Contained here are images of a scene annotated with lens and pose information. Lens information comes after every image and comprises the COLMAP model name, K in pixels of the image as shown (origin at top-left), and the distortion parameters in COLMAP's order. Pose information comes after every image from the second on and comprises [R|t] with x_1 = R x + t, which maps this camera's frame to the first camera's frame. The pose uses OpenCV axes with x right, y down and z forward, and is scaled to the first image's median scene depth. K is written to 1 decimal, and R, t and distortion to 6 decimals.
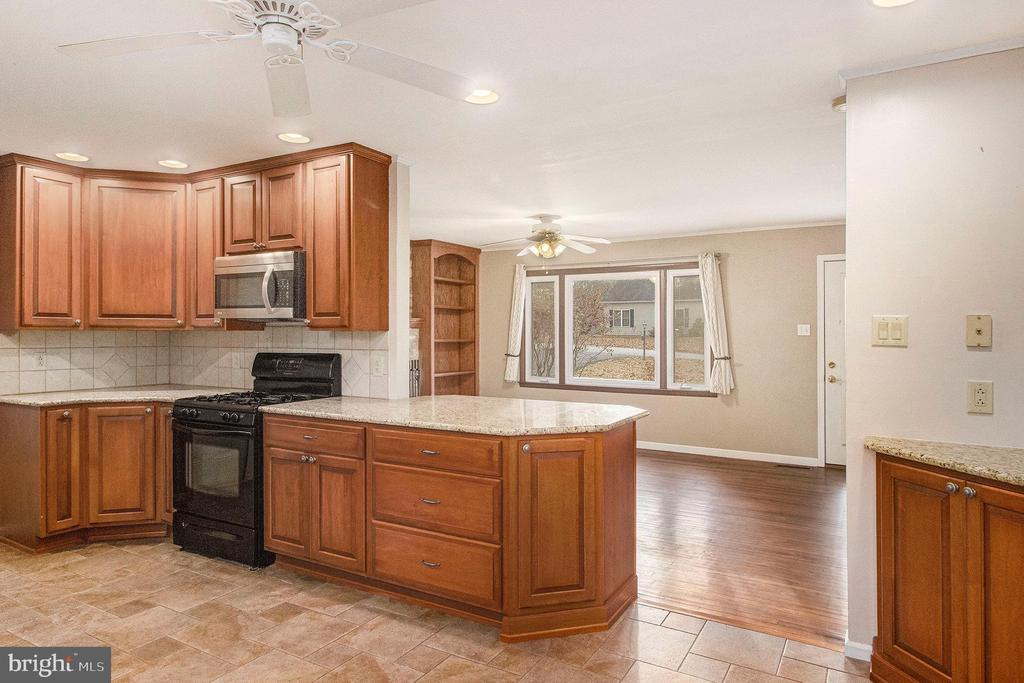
lens RADIAL K [[626.5, 0, 512.0], [0, 626.5, 341.5], [0, 0, 1]] dist [-0.000257, -0.000174]
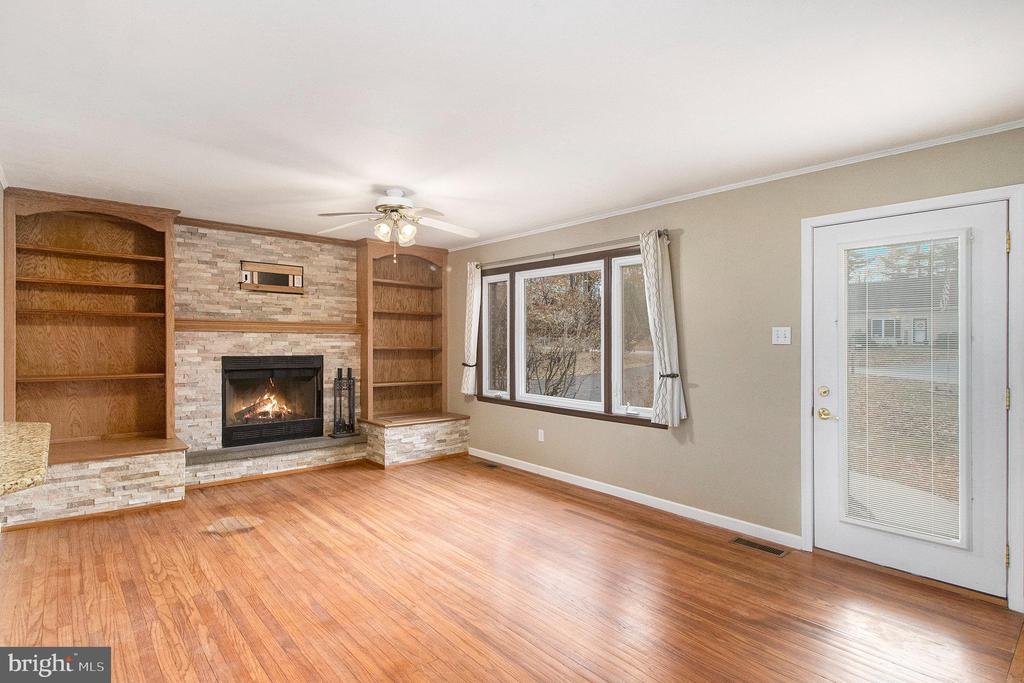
lens RADIAL K [[528.2, 0, 512.0], [0, 528.2, 341.5], [0, 0, 1]] dist [0.000693, 0.000120]
pose [[0.946572, 0.007163, -0.322412, 0.321919], [-0.013641, 0.999748, -0.017836, 0.000973], [0.322203, 0.021281, 0.946431, 0.329276]]
